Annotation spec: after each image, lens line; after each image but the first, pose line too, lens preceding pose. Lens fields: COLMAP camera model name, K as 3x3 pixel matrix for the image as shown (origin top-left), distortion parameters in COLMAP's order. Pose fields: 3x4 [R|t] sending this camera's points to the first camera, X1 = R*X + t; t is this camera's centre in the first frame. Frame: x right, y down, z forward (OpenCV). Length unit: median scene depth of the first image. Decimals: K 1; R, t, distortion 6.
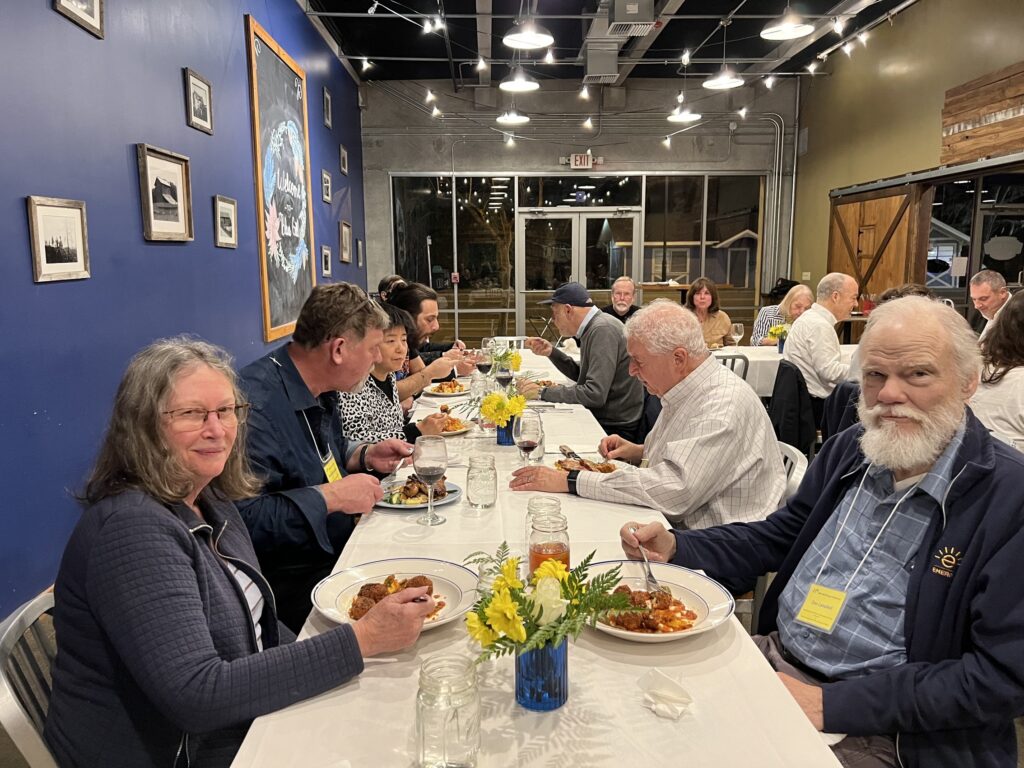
lens RADIAL K [[771.3, 0, 514.1], [0, 771.3, 379.9], [0, 0, 1]] dist [0.057952, -0.060430]
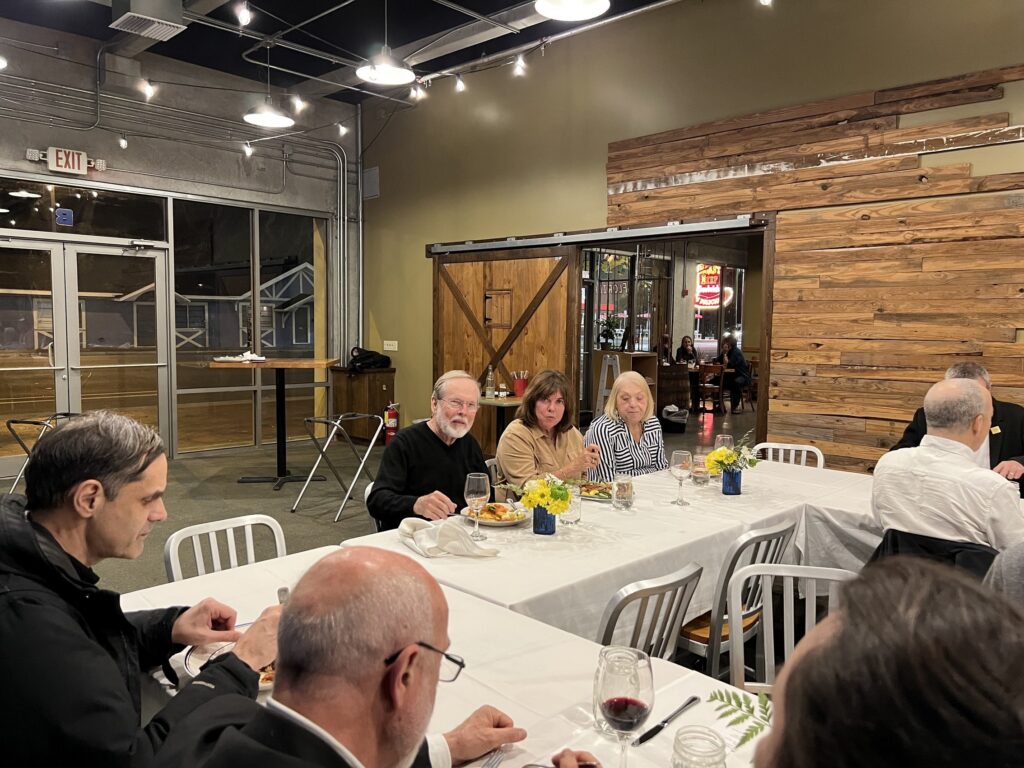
lens RADIAL K [[771.3, 0, 515.9], [0, 771.3, 386.9], [0, 0, 1]] dist [0.057952, -0.060430]
pose [[0.720616, -0.040643, 0.692142, -0.140866], [0.083699, 0.996079, -0.028652, -0.080499], [-0.688264, 0.078578, 0.721193, 0.468357]]
